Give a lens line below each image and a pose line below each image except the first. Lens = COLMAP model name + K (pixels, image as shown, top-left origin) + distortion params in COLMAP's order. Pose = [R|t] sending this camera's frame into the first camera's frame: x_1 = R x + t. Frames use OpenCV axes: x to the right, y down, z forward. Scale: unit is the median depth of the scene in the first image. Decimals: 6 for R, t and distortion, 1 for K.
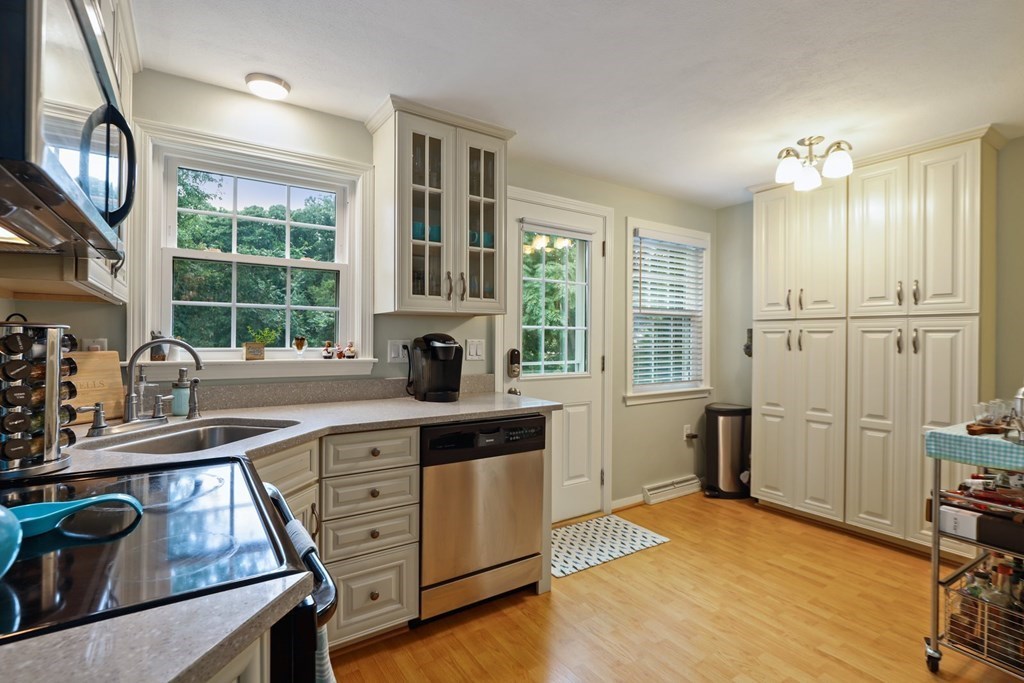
lens RADIAL K [[486.3, 0, 516.2], [0, 486.3, 336.8], [0, 0, 1]] dist [-0.010472, 0.001367]
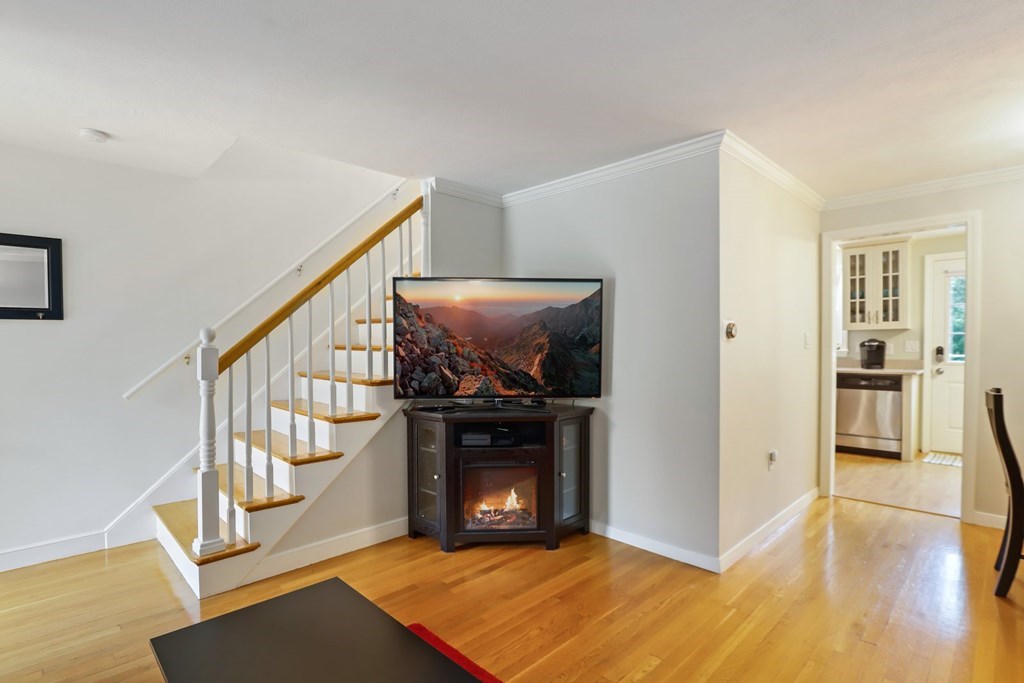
lens RADIAL K [[499.0, 0, 510.5], [0, 499.0, 354.3], [0, 0, 1]] dist [-0.031627, 0.001030]
pose [[0.180443, 0.014475, -0.983479, 1.698990], [0.010394, 0.999808, 0.016623, 0.009978], [0.983530, -0.013222, 0.180258, -0.989621]]
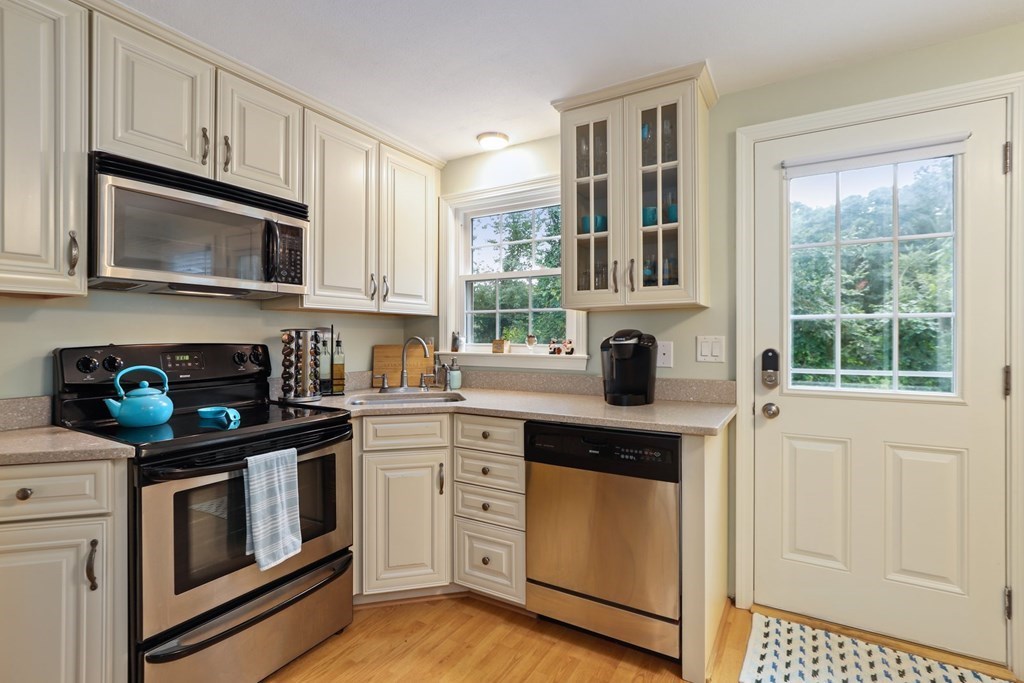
lens RADIAL K [[486.3, 0, 516.2], [0, 486.3, 336.8], [0, 0, 1]] dist [-0.010472, 0.001367]
pose [[0.425670, -0.007158, -0.904850, 0.565322], [0.007402, 0.999963, -0.004428, 0.008731], [0.904848, -0.004813, 0.425708, 0.422206]]
